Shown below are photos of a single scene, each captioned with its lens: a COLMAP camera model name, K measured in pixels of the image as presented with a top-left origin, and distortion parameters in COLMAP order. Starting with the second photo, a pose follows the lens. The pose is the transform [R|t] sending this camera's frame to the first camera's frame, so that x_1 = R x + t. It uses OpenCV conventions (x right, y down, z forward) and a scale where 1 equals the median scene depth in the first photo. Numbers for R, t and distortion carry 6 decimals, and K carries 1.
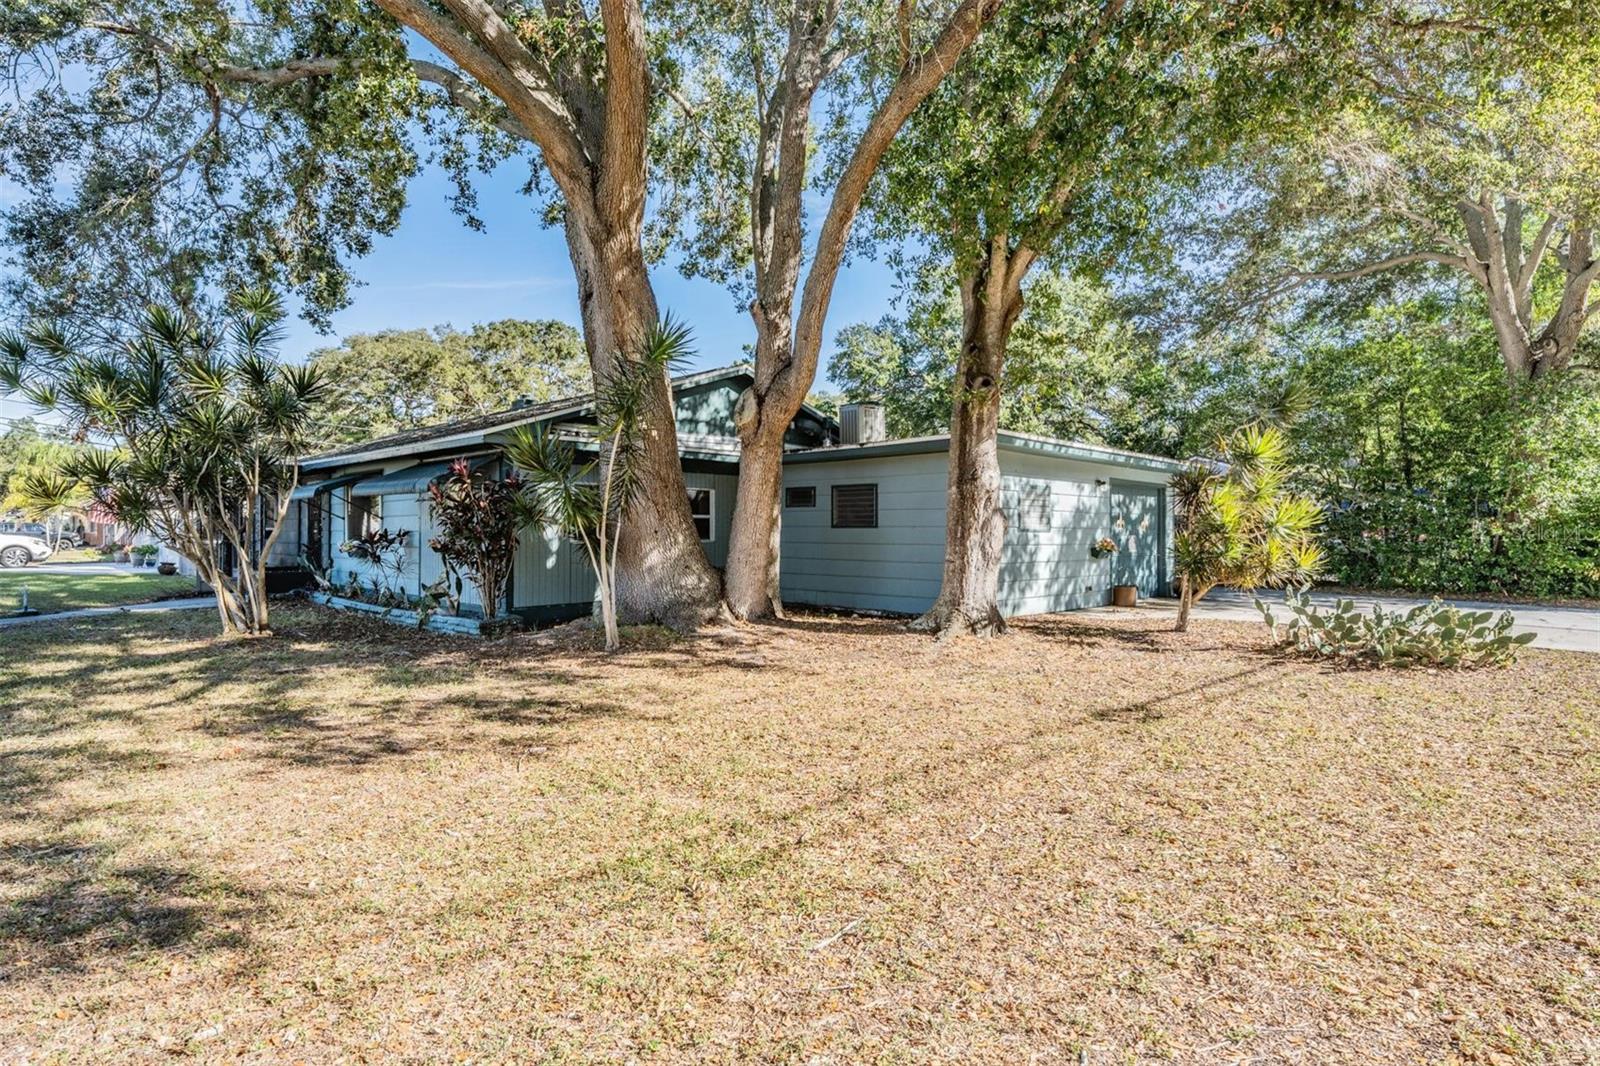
lens RADIAL K [[825.8, 0, 800.0], [0, 825.8, 533.0], [0, 0, 1]] dist [-0.000997, -0.000070]
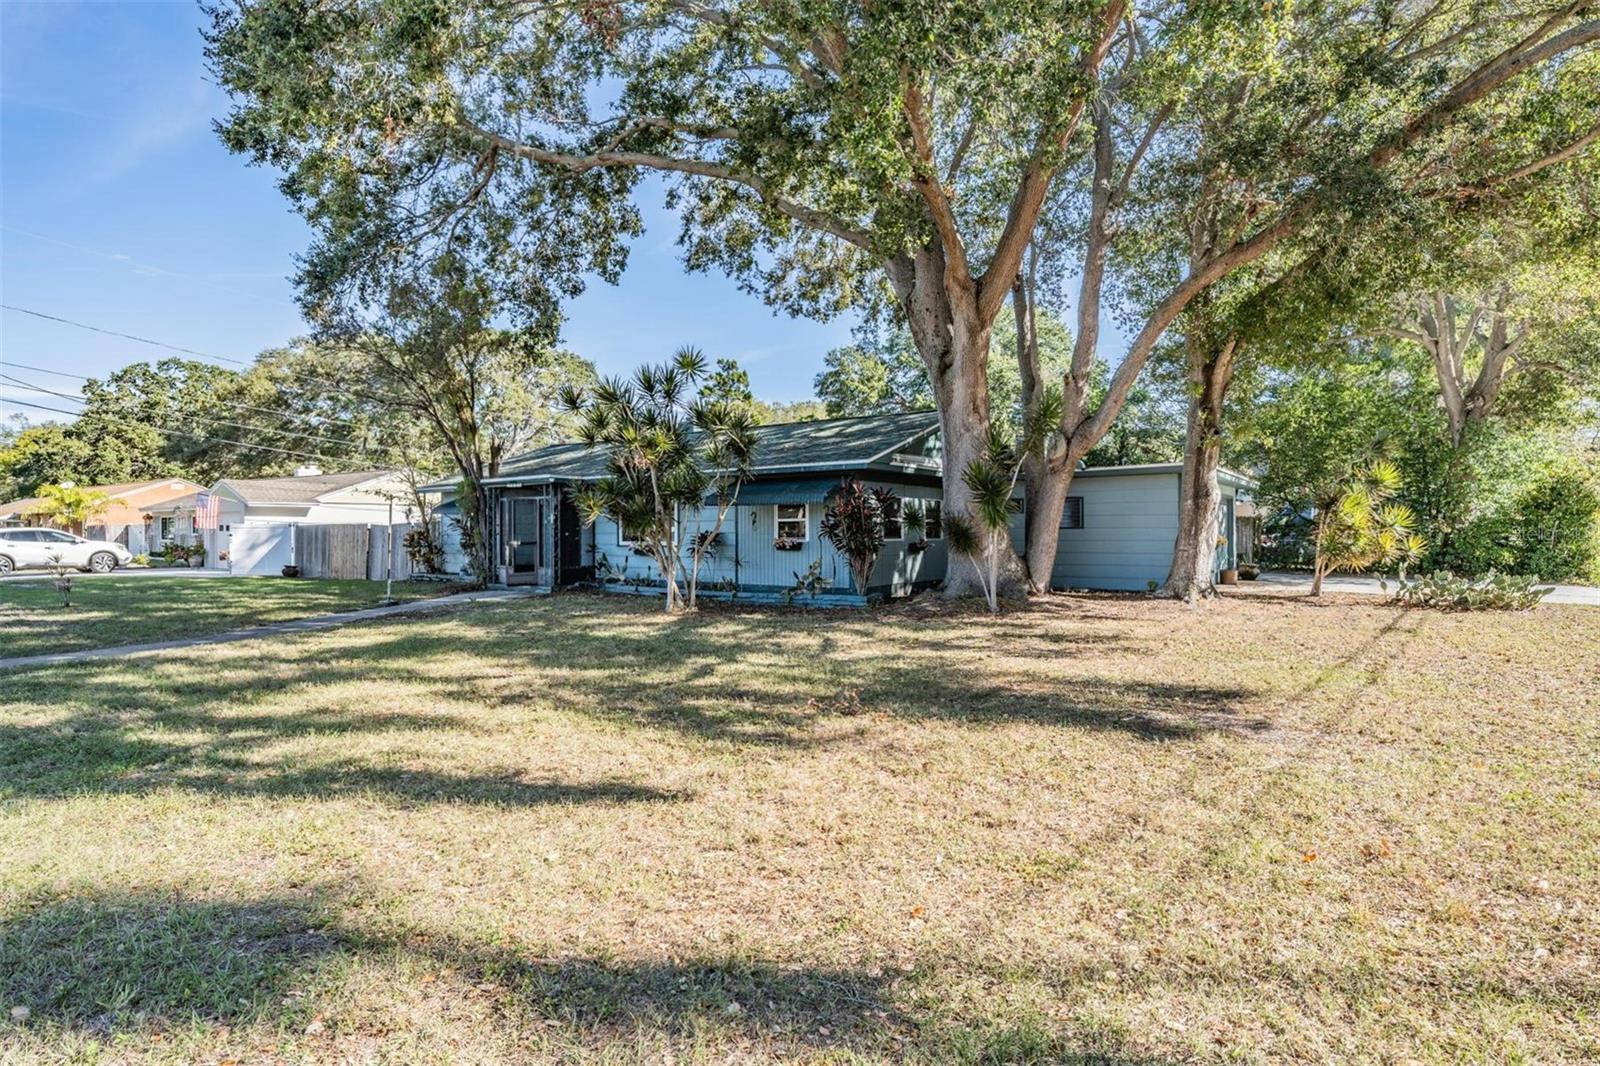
lens RADIAL K [[825.8, 0, 800.0], [0, 825.8, 533.0], [0, 0, 1]] dist [-0.000997, -0.000070]
pose [[0.988801, -0.004506, 0.149173, -0.574339], [0.005237, 0.999976, -0.004513, 0.004631], [-0.149149, 0.005244, 0.988801, -0.291047]]
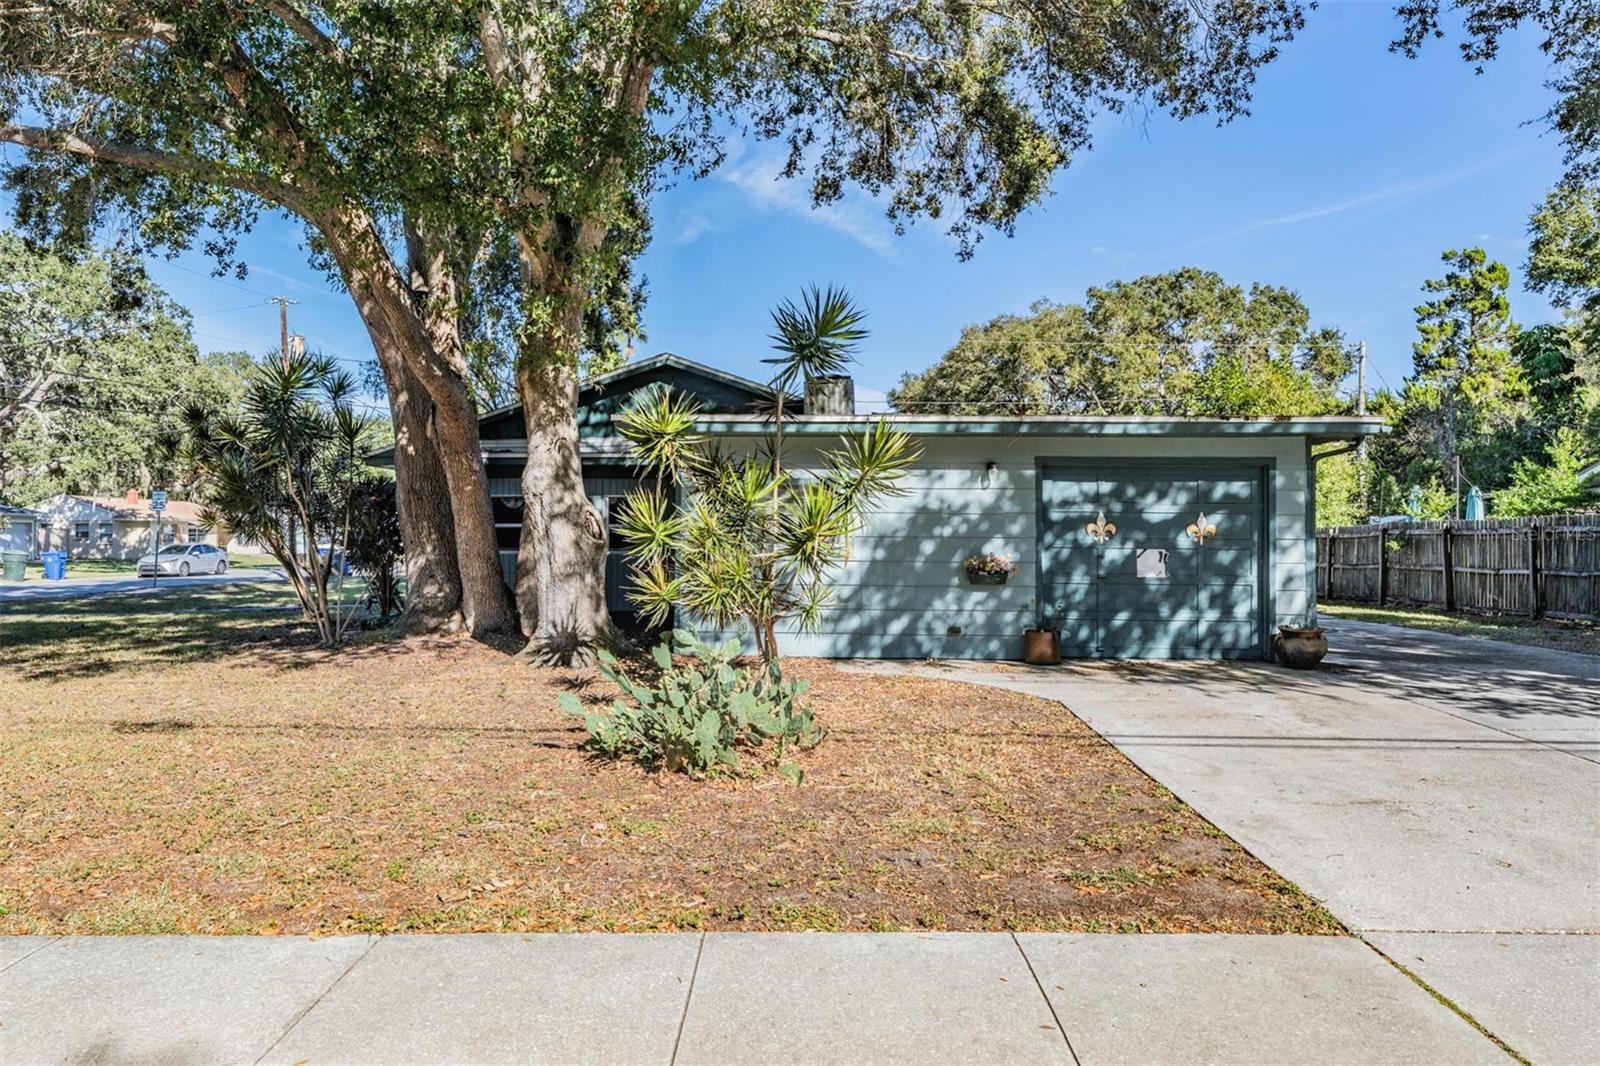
lens RADIAL K [[1079.8, 0, 800.0], [0, 1079.8, 533.0], [0, 0, 1]] dist [0.006439, -0.022299]
pose [[0.672952, -0.006672, -0.739656, 0.977199], [-0.004052, 0.999911, -0.012706, 0.002253], [0.739675, 0.011548, 0.672865, 0.362060]]
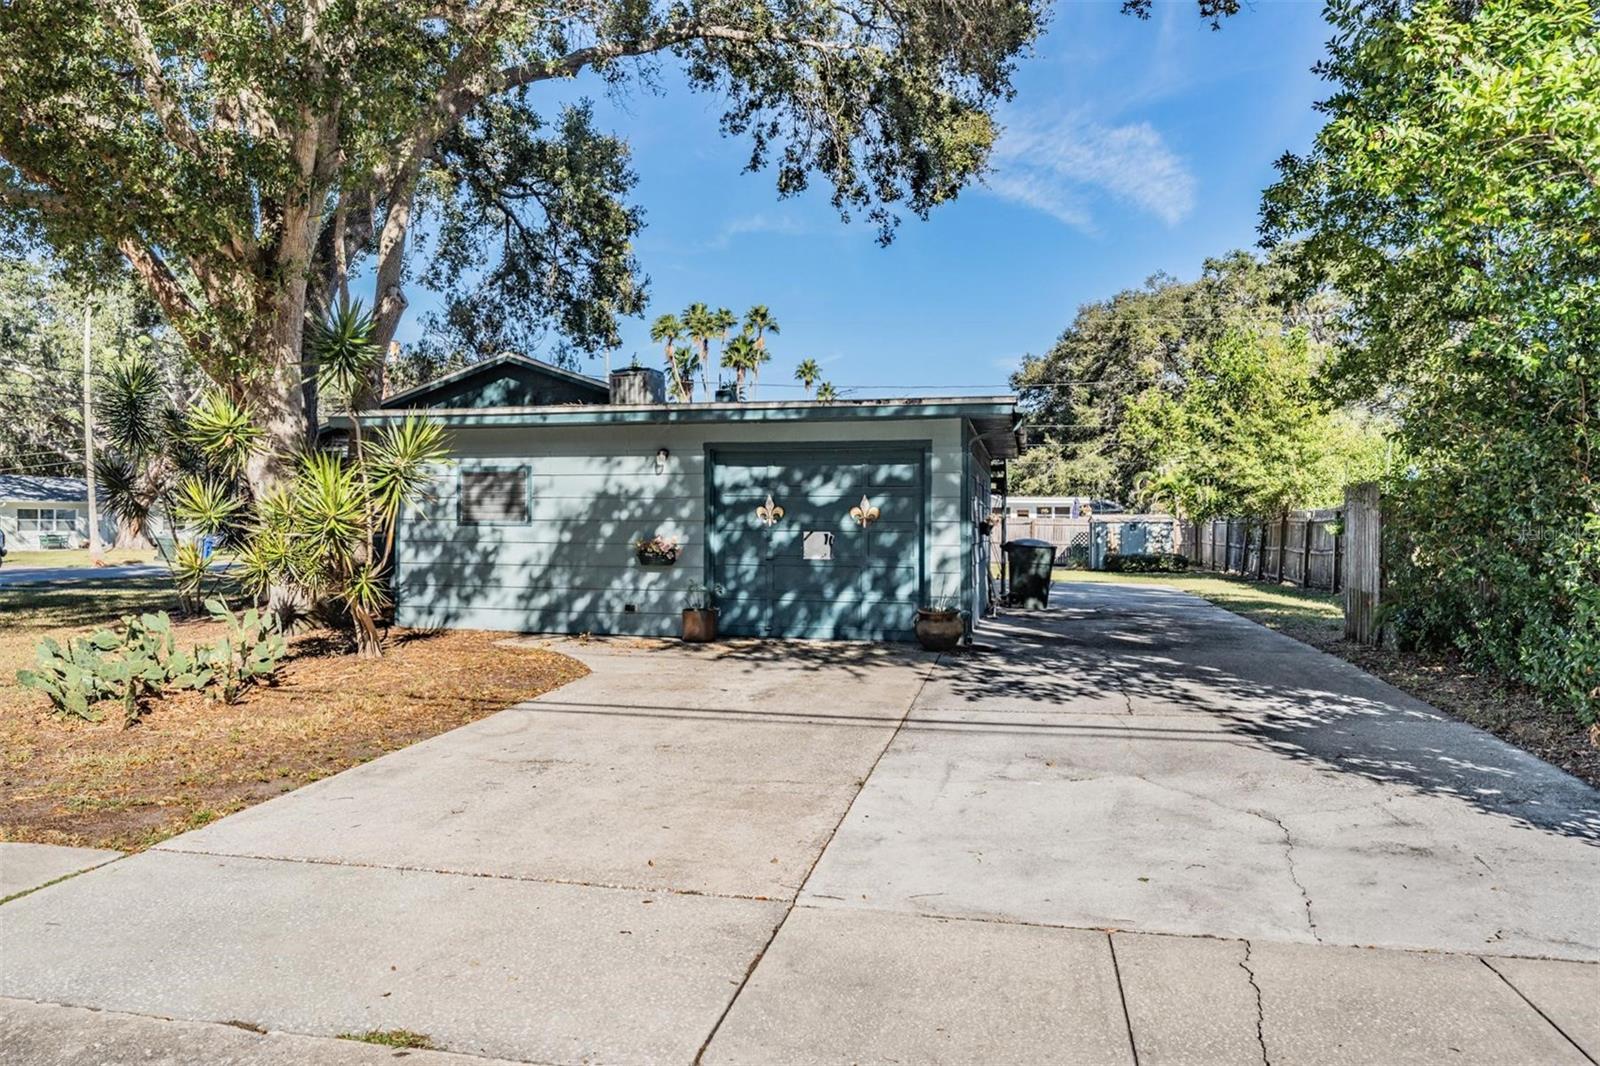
lens RADIAL K [[1079.8, 0, 800.0], [0, 1079.8, 533.0], [0, 0, 1]] dist [0.006439, -0.022299]
pose [[0.523533, 0.002045, -0.852003, 1.297327], [-0.003202, 0.999995, 0.000433, 0.004037], [0.851999, 0.002501, 0.523537, 0.703008]]
